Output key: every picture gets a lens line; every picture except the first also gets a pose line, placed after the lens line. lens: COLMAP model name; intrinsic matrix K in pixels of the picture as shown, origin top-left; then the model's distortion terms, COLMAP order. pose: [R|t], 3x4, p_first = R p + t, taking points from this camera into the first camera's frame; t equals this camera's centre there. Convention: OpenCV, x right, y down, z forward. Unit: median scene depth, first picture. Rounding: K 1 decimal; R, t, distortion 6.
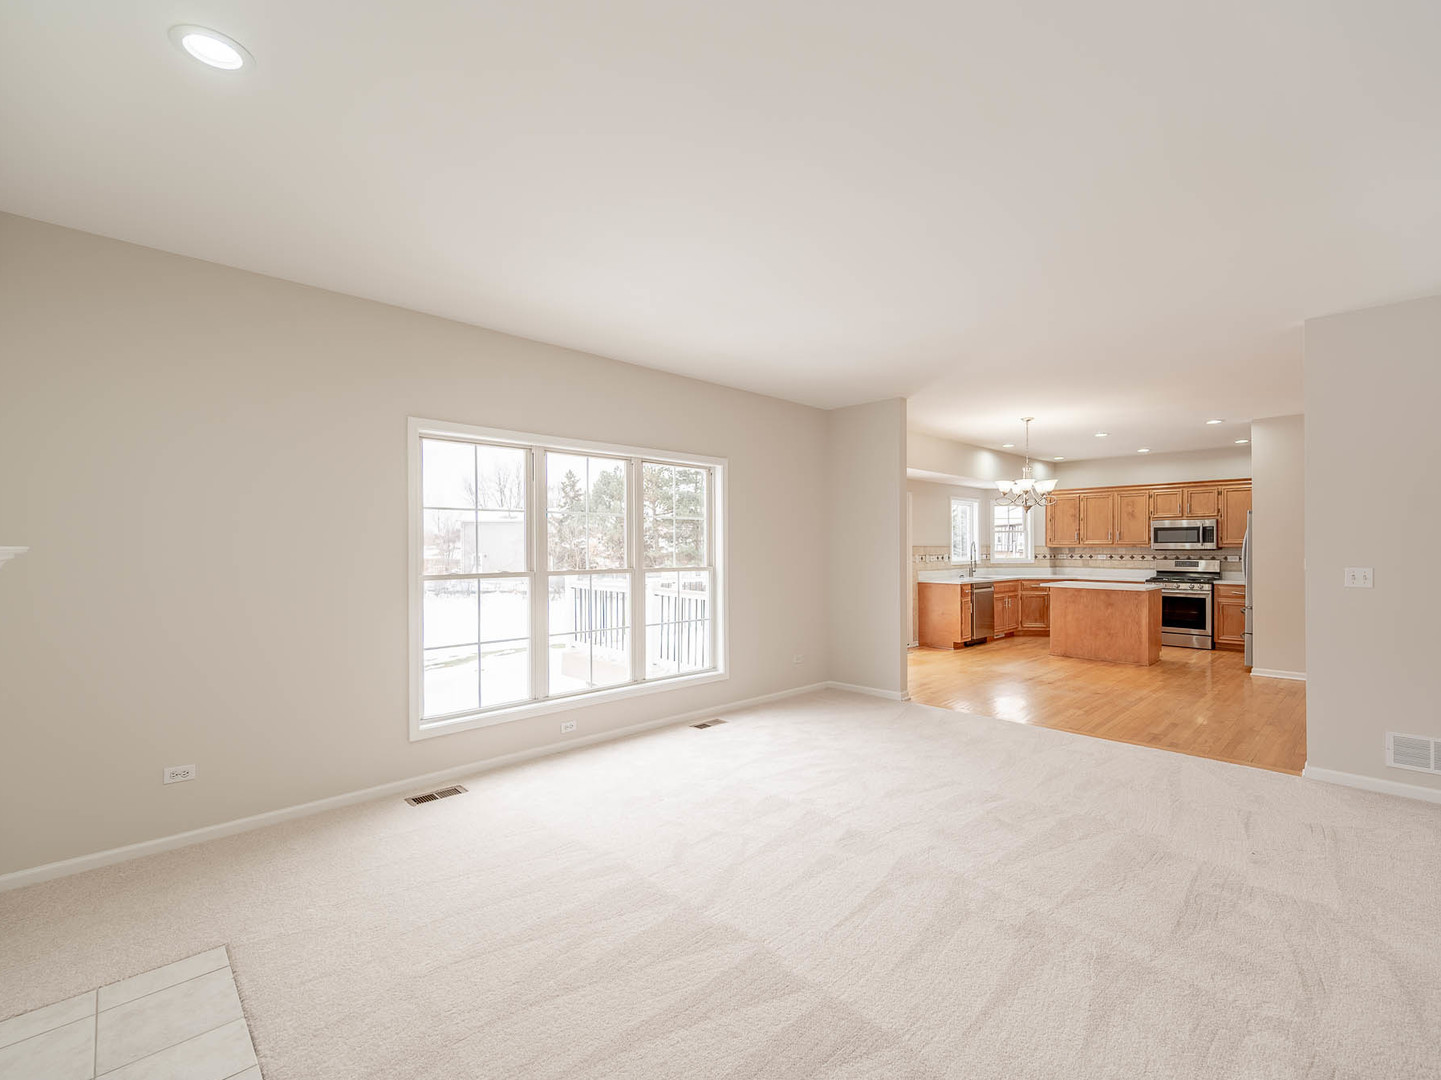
lens RADIAL K [[650.8, 0, 721.3], [0, 650.8, 541.7], [0, 0, 1]] dist [-0.000910, -0.000498]
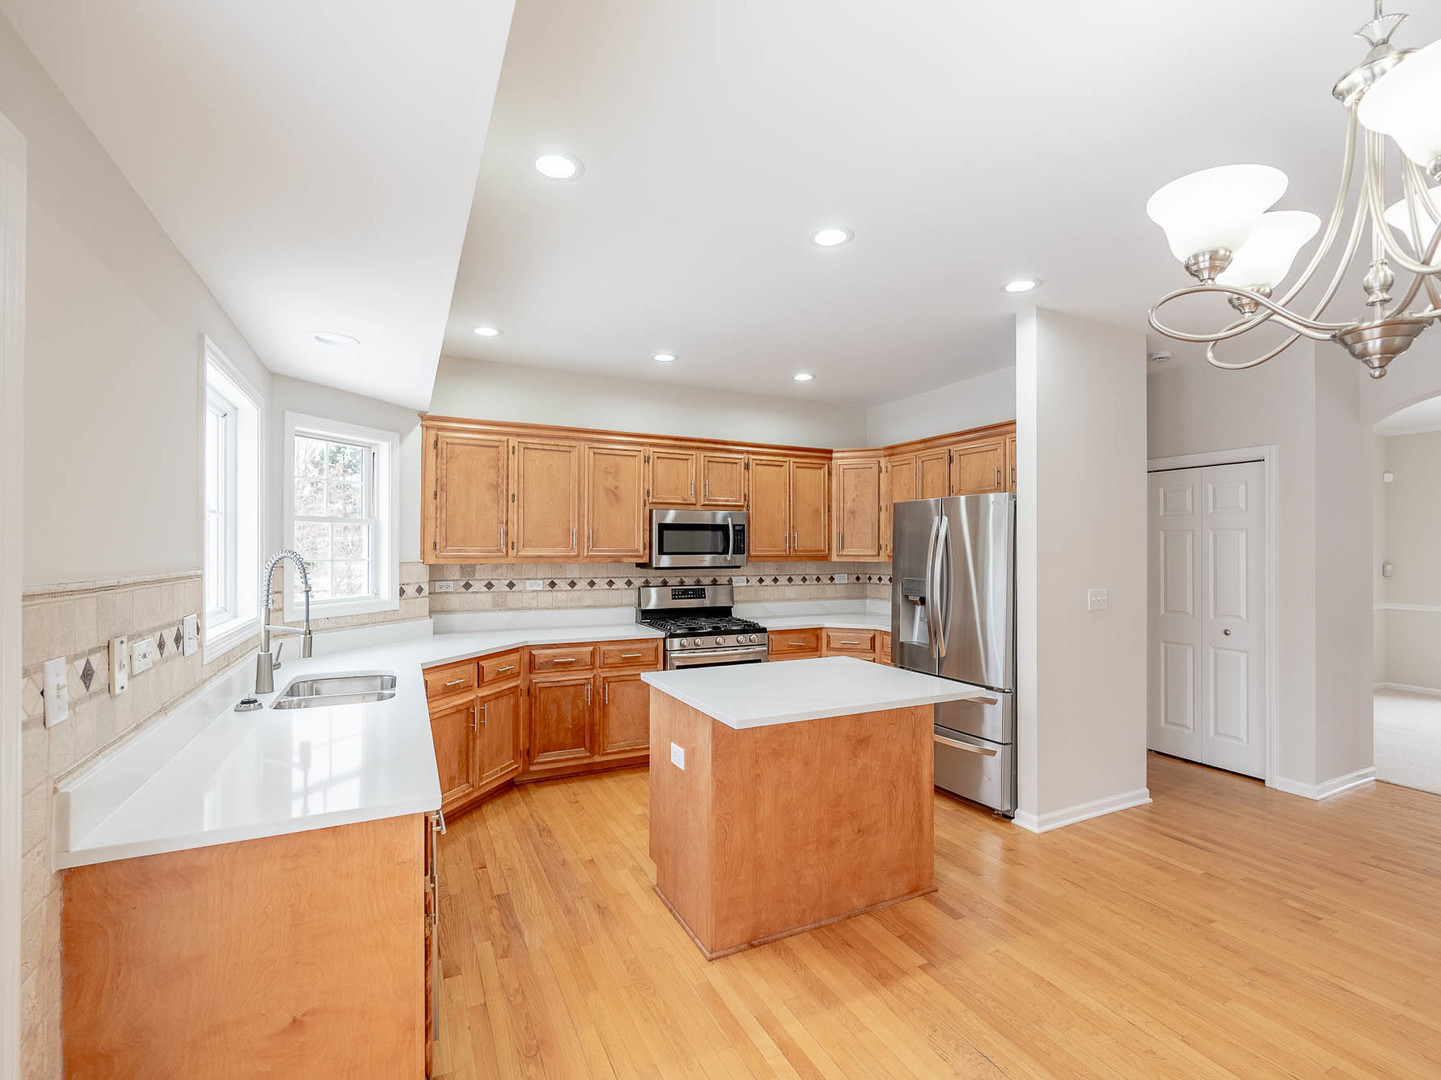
lens RADIAL K [[657.2, 0, 727.4], [0, 657.2, 542.2], [0, 0, 1]] dist [-0.000426, -0.000291]
pose [[0.297538, 0.012479, 0.954629, 0.205323], [-0.008789, 0.999908, -0.010332, -0.002764], [-0.954670, -0.005316, 0.297620, 0.795342]]
